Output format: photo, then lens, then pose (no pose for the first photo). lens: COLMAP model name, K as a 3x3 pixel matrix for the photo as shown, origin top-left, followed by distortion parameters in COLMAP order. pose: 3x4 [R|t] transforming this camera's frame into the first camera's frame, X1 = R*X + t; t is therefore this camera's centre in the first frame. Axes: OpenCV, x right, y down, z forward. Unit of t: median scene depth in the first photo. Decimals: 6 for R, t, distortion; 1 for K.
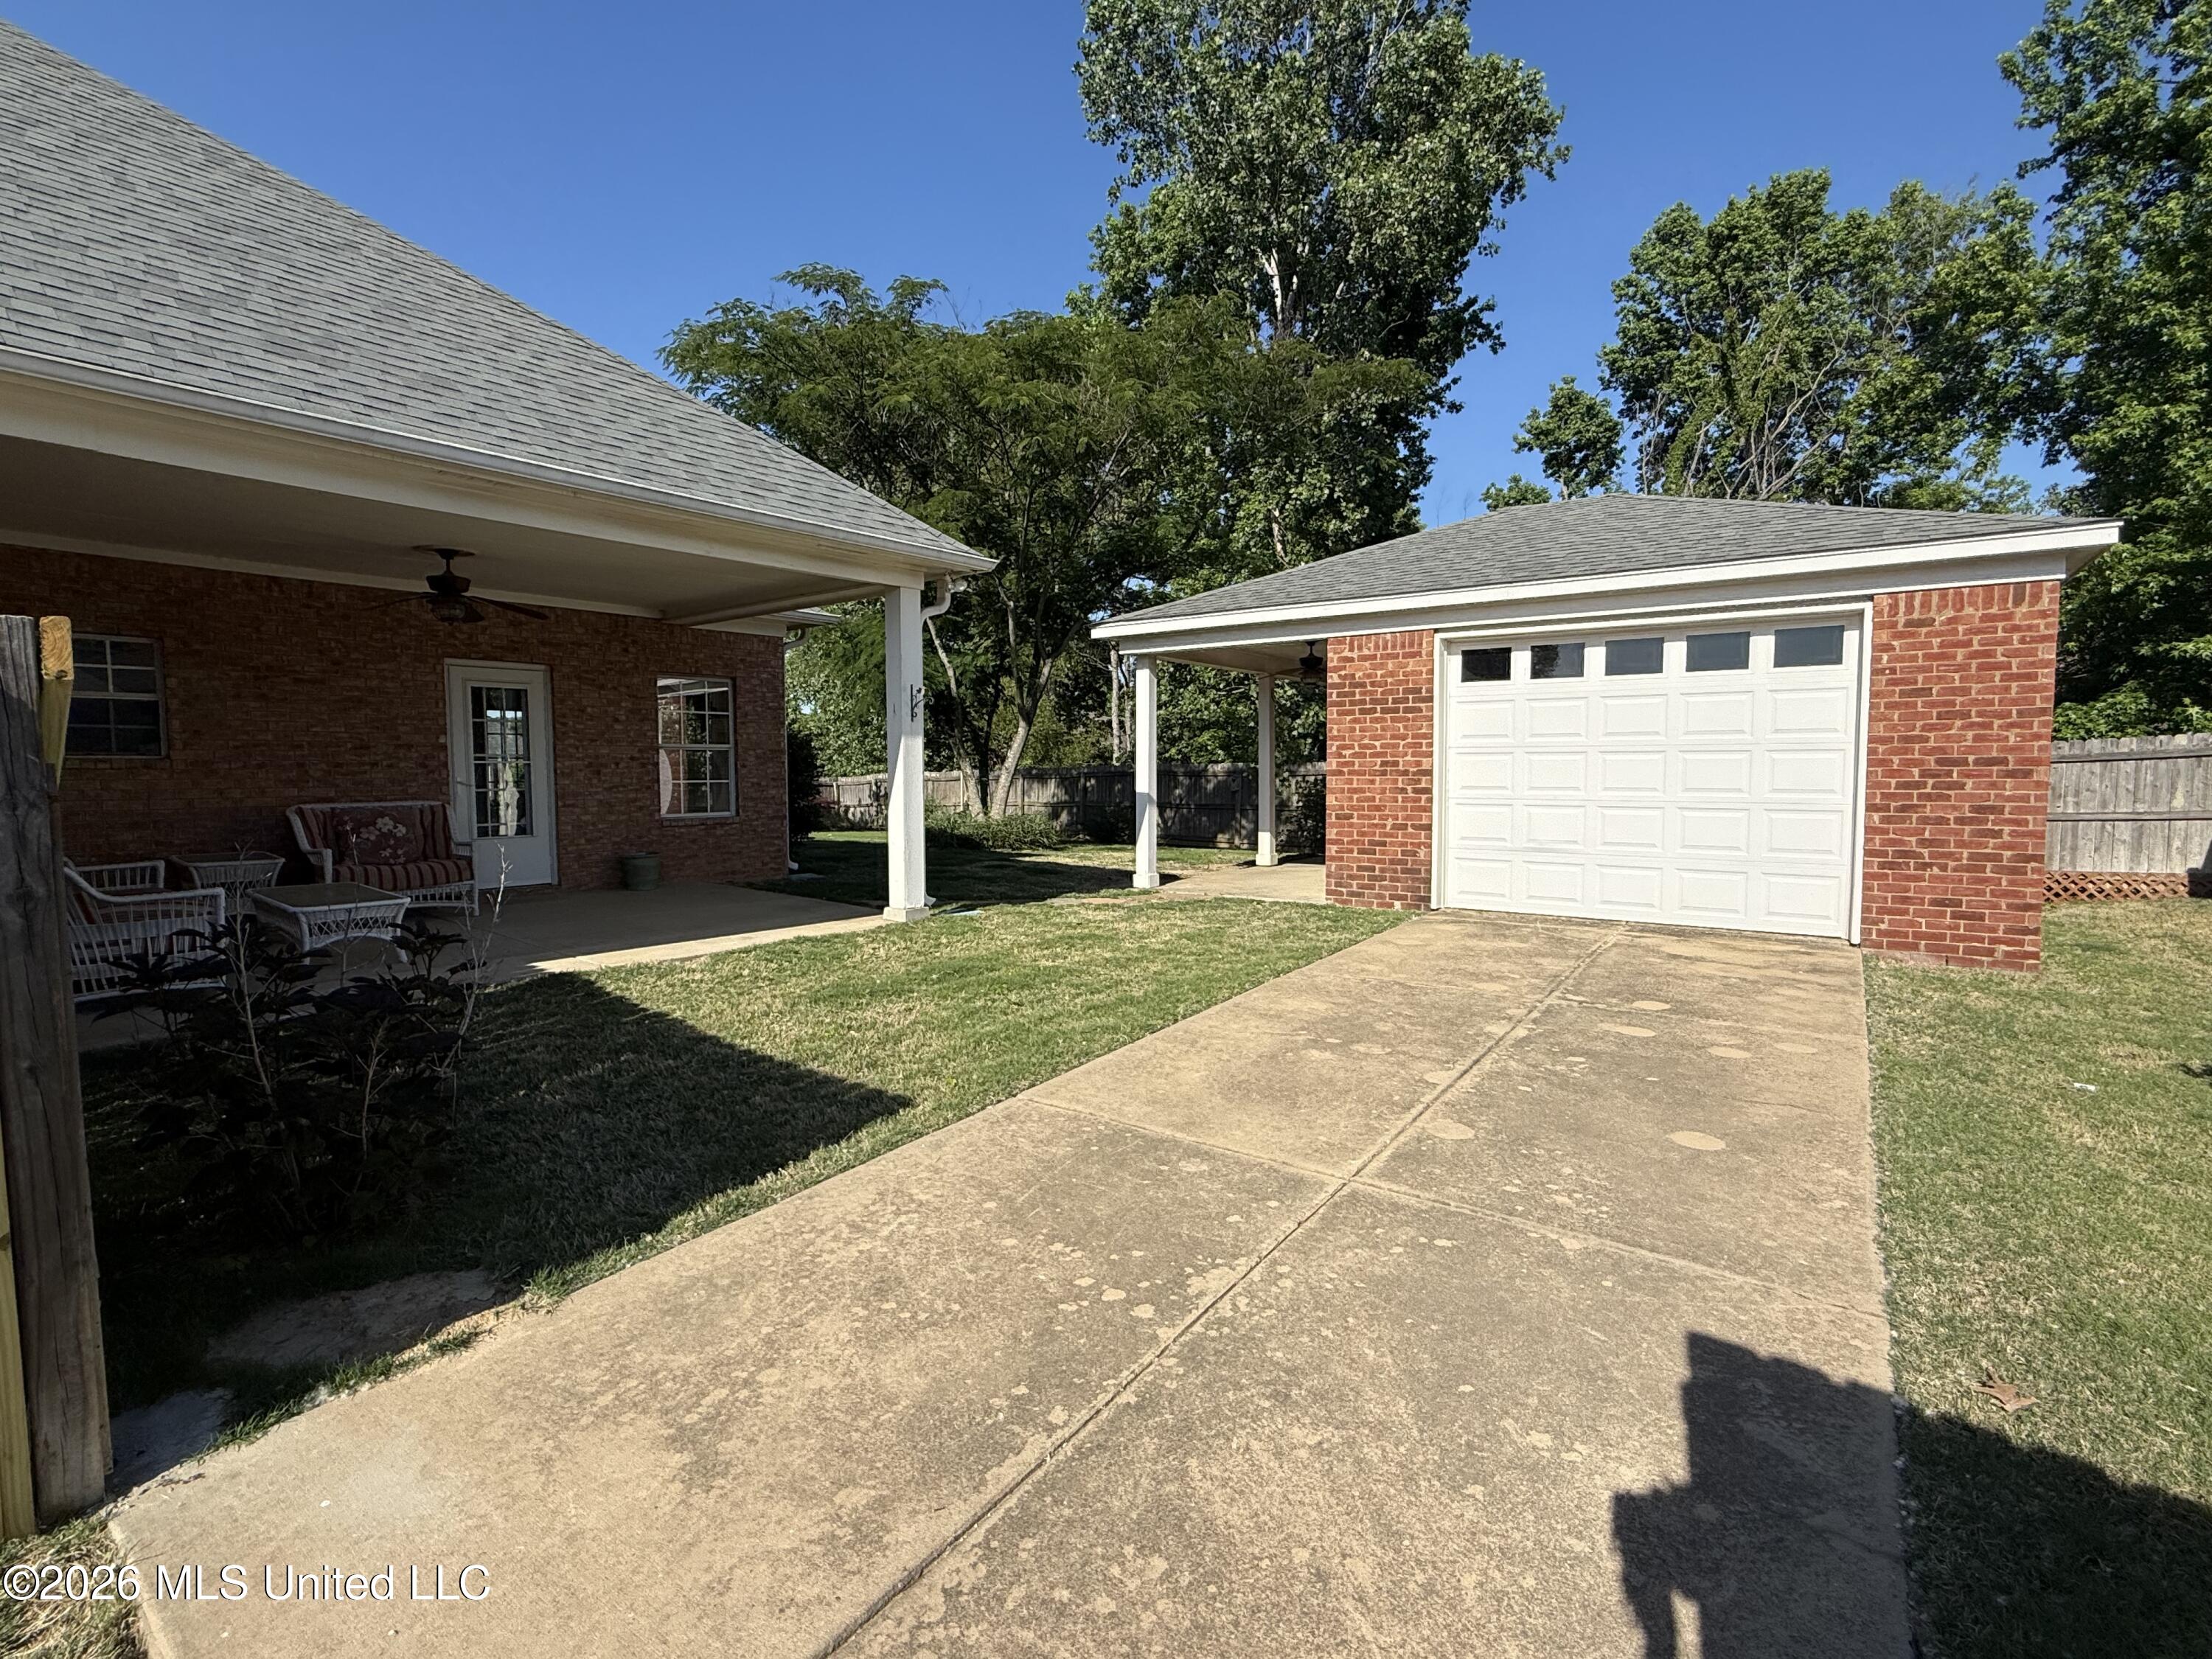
lens RADIAL K [[1020.7, 0, 1098.9], [0, 1020.7, 828.3], [0, 0, 1]] dist [-0.002364, 0.001242]
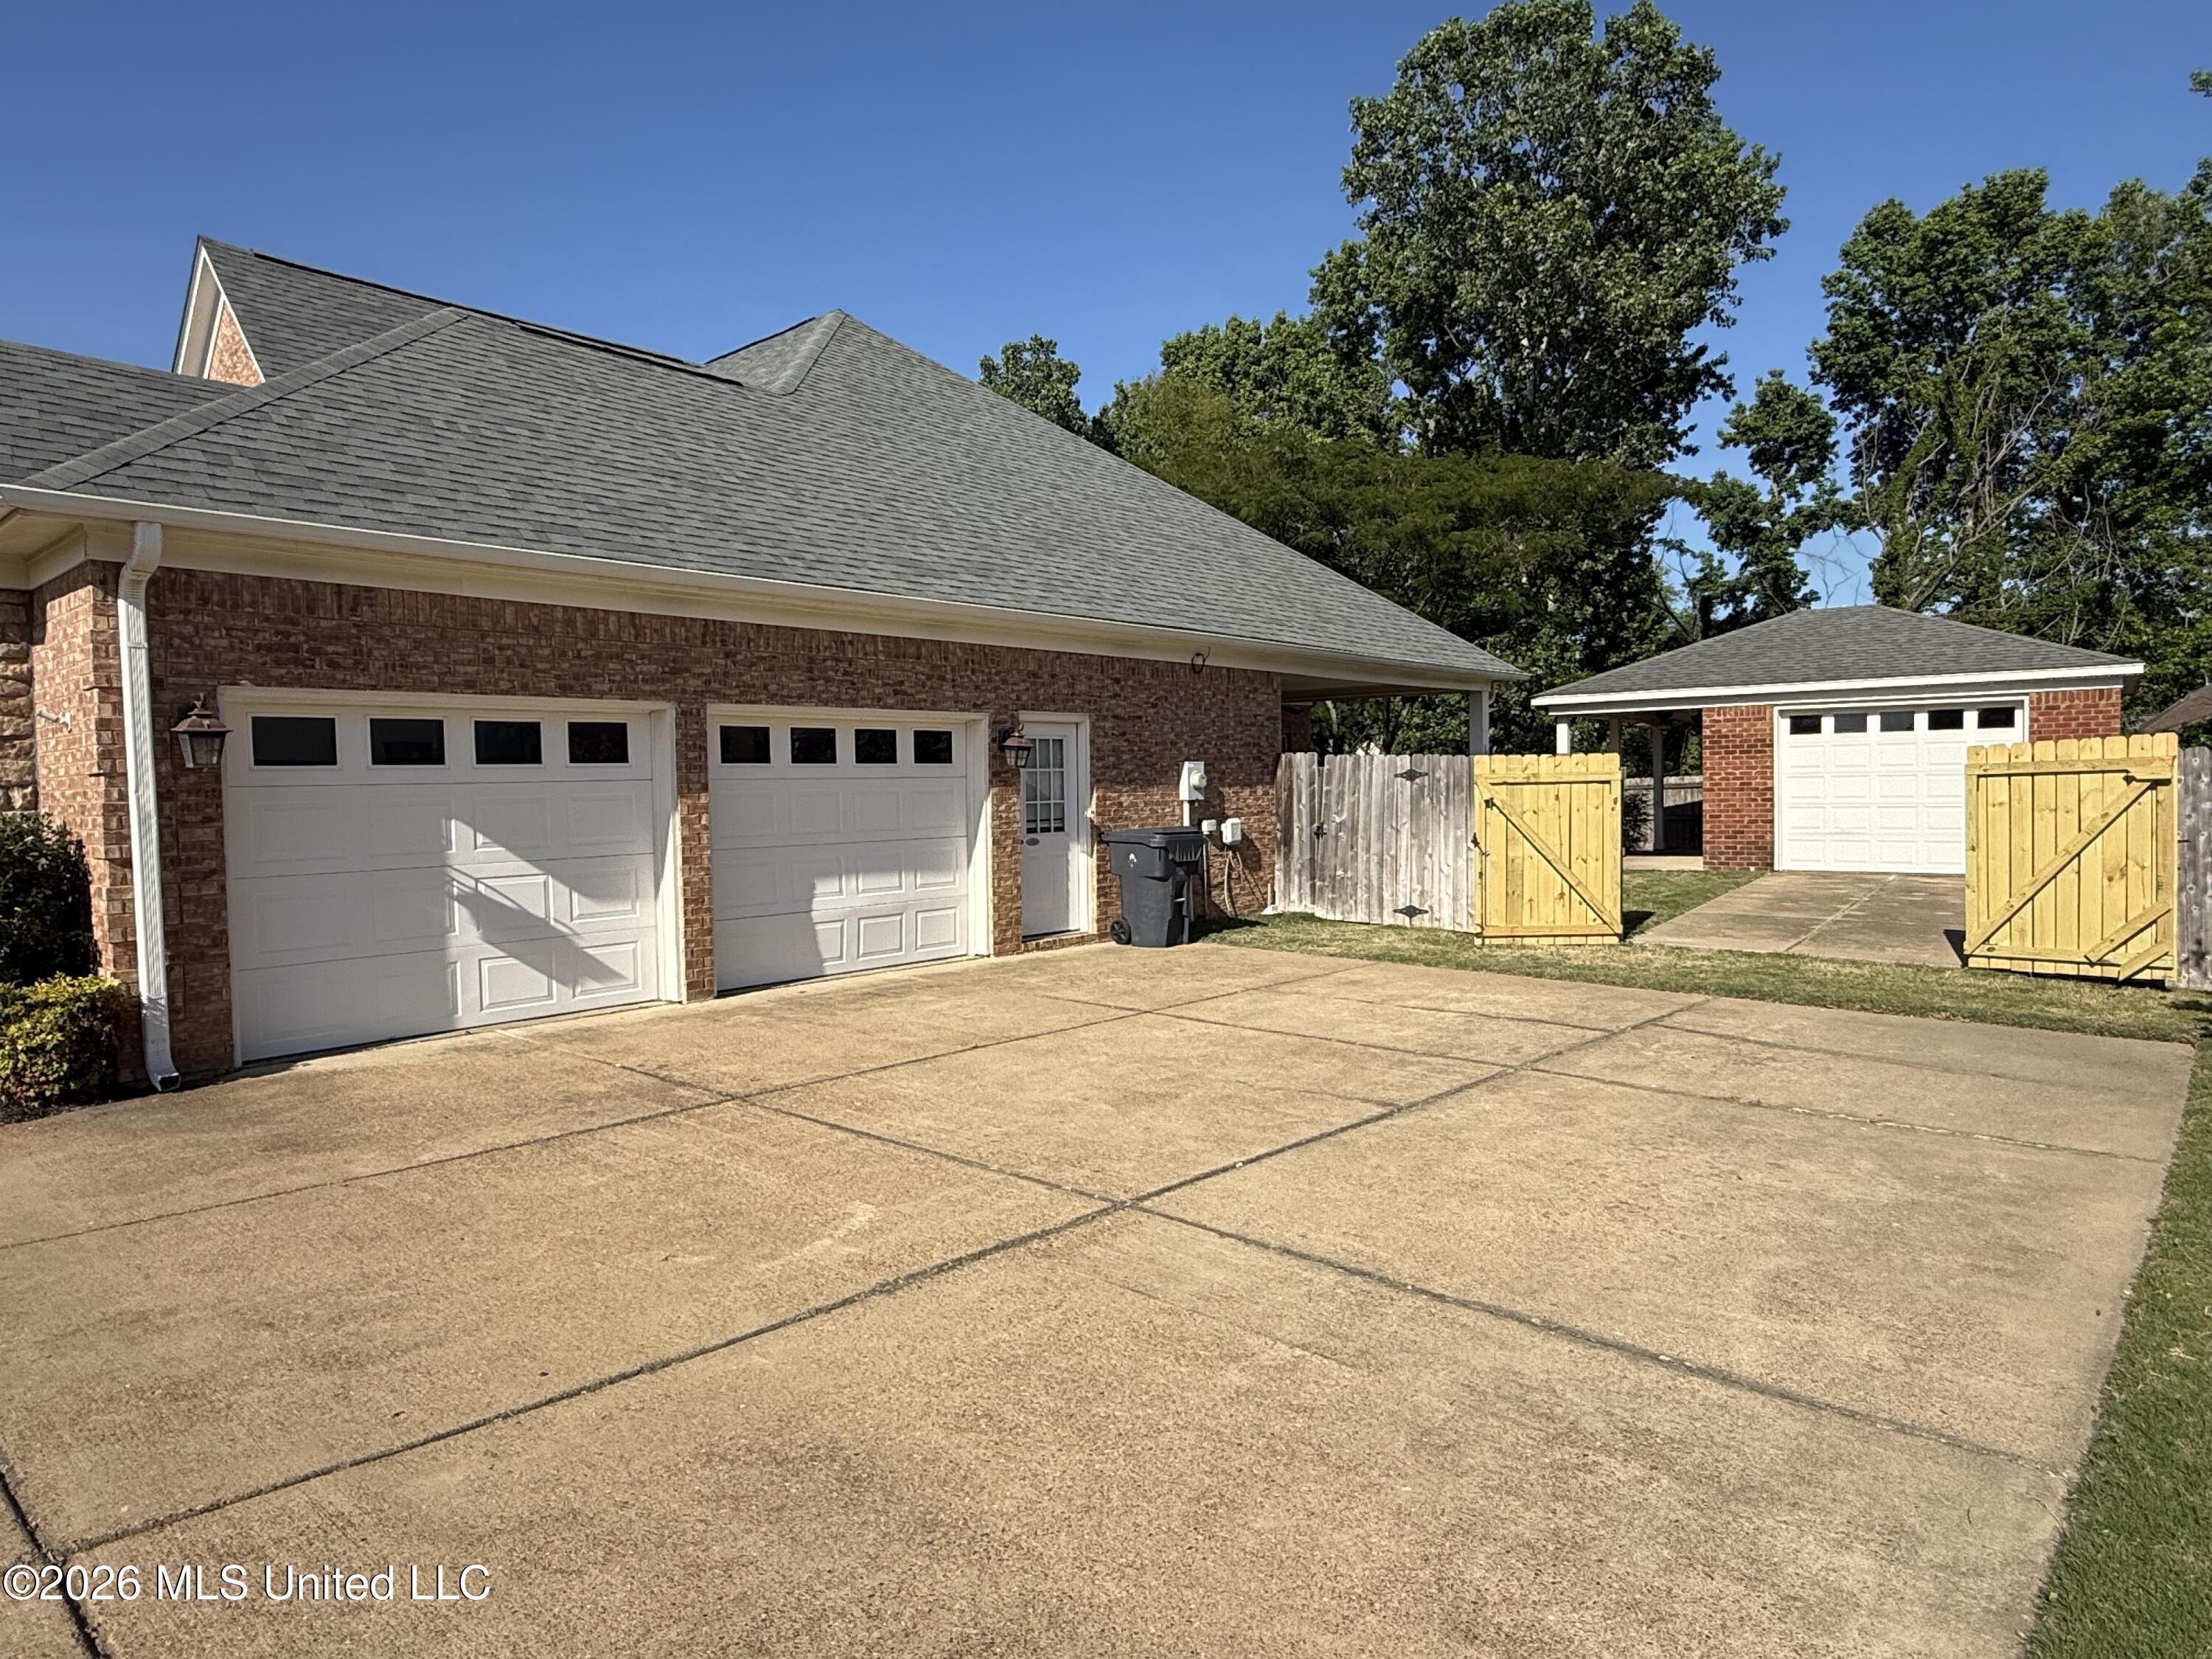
lens RADIAL K [[1277.9, 0, 1114.4], [0, 1277.9, 831.9], [0, 0, 1]] dist [0.003574, 0.000693]
pose [[0.999350, -0.016072, -0.032274, -0.228388], [0.015362, 0.999637, -0.022140, 0.015247], [0.032619, 0.021630, 0.999234, -0.376123]]
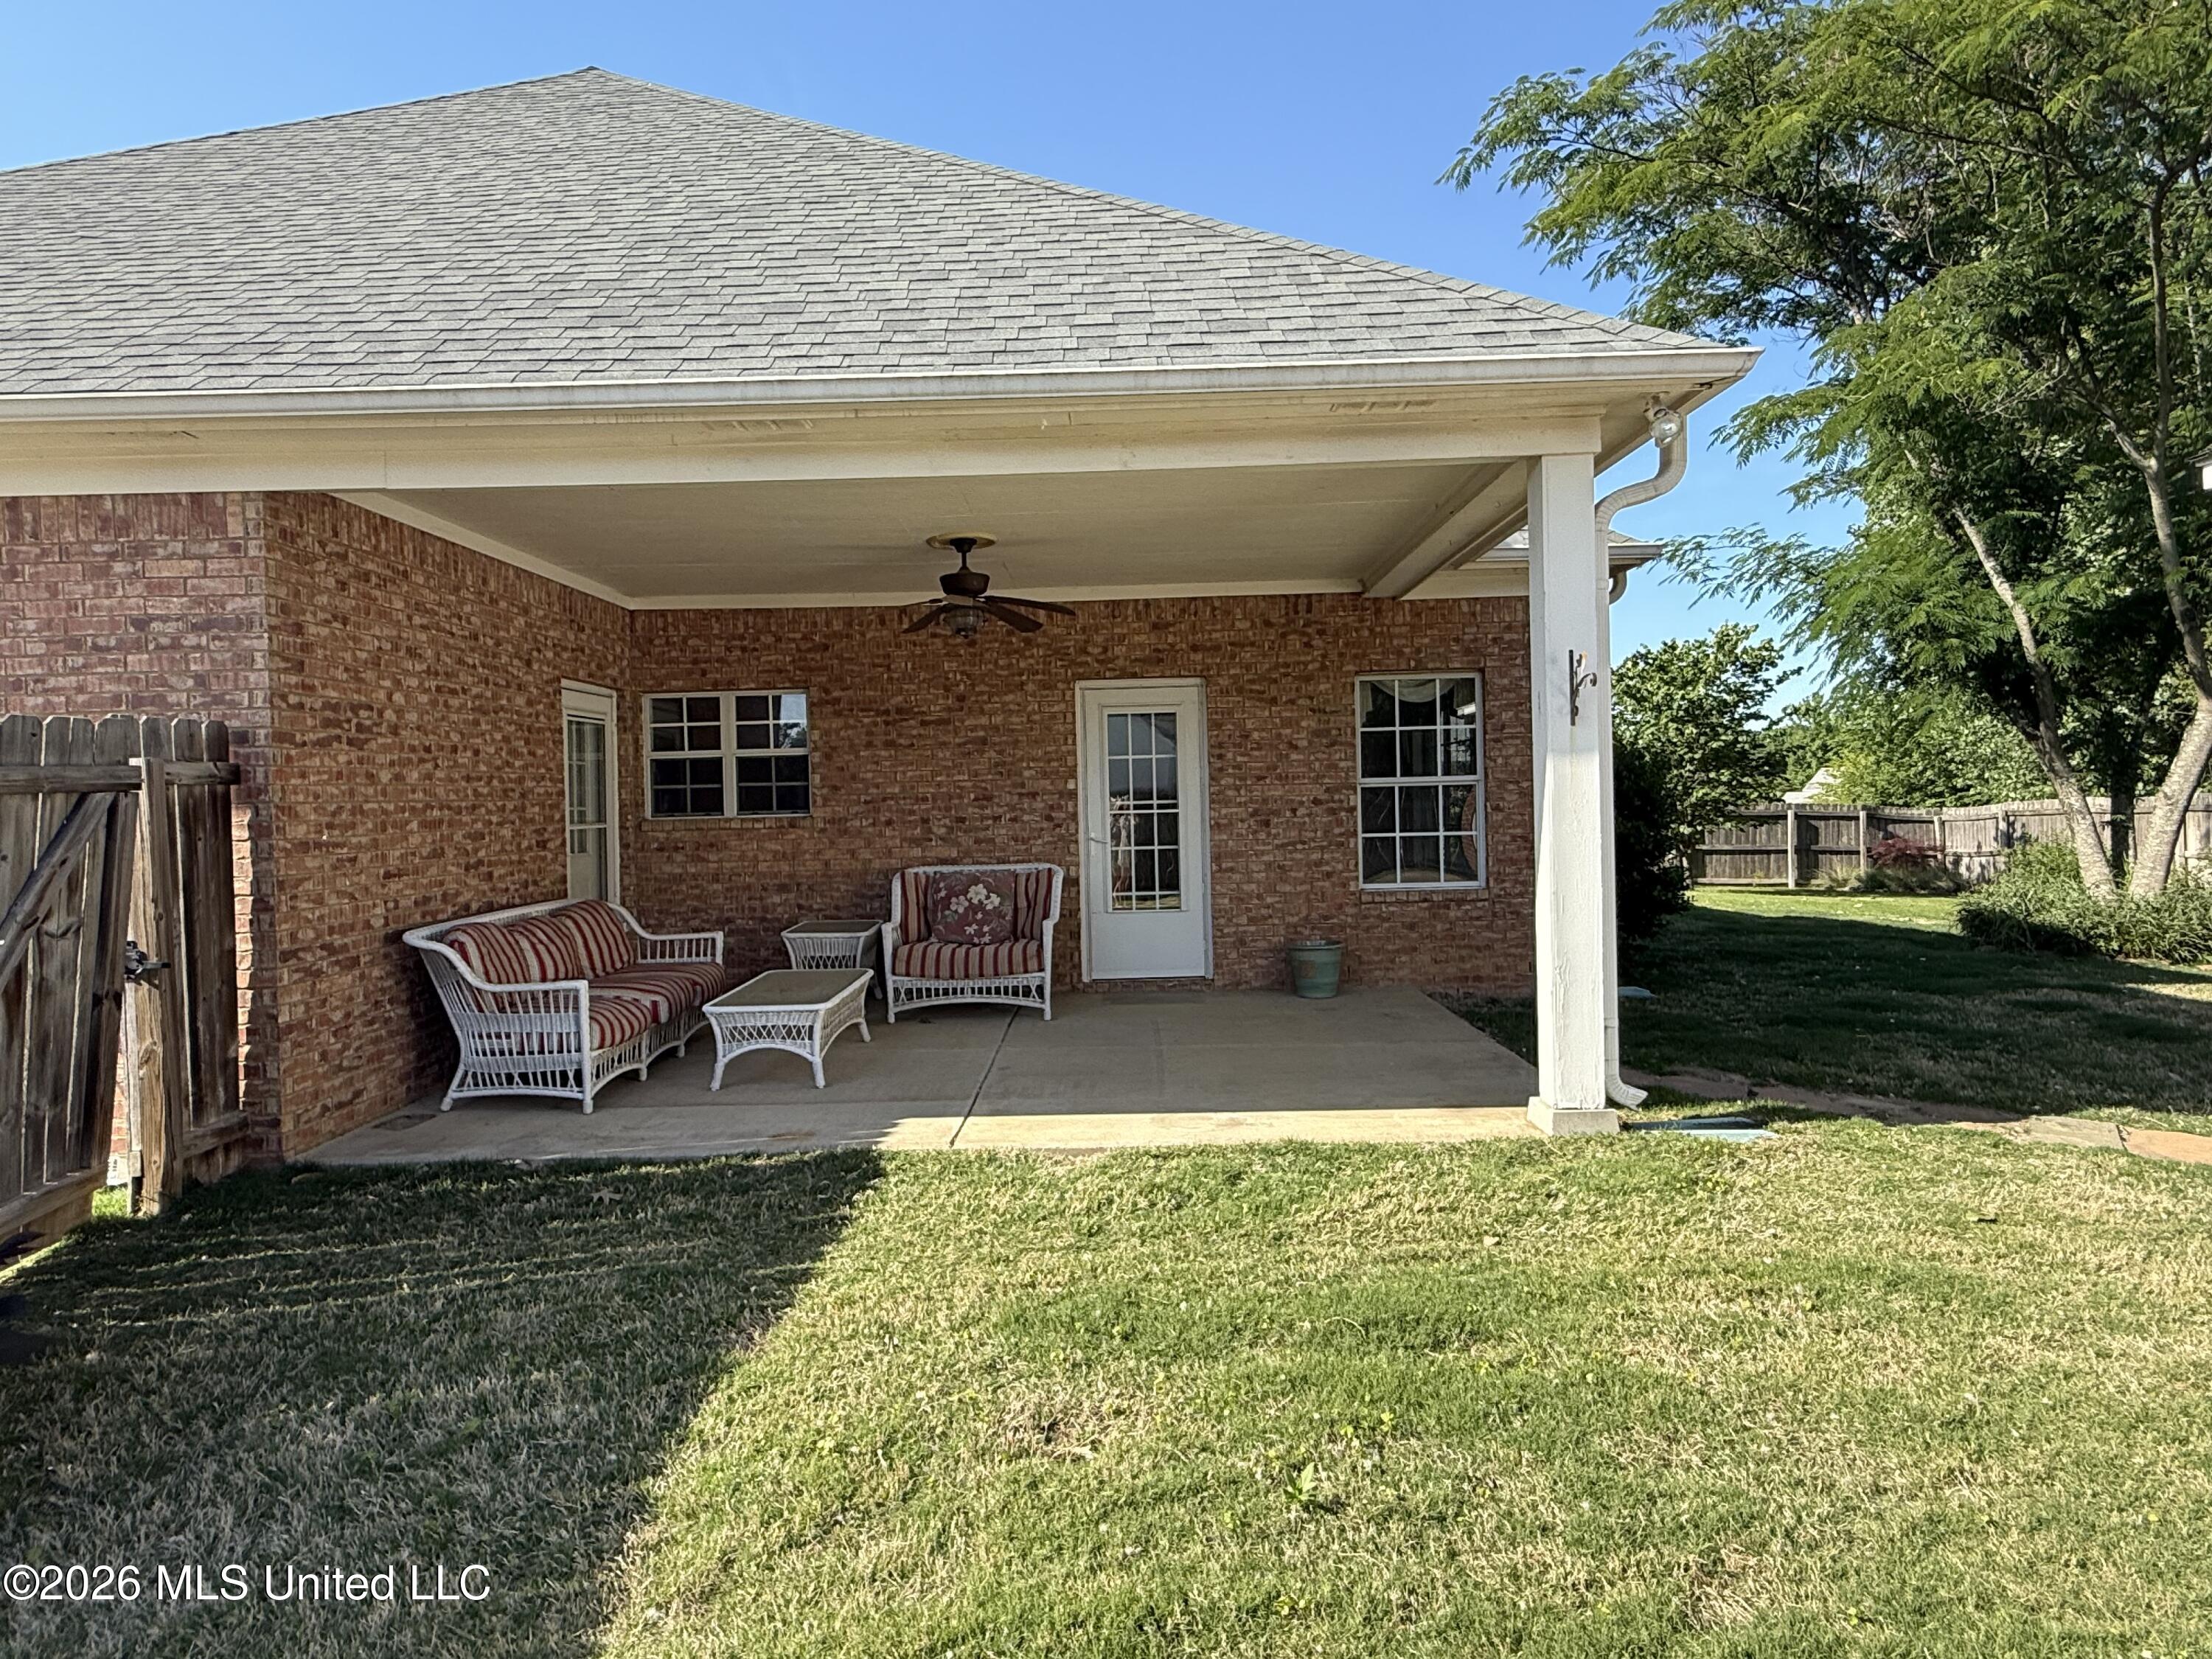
lens RADIAL K [[1277.9, 0, 1105.2], [0, 1277.9, 823.7], [0, 0, 1]] dist [0.003574, 0.000693]
pose [[0.627109, -0.003761, -0.778922, 0.033490], [-0.024148, 0.999414, -0.024267, -0.008206], [0.778557, 0.034027, 0.626651, 0.098012]]
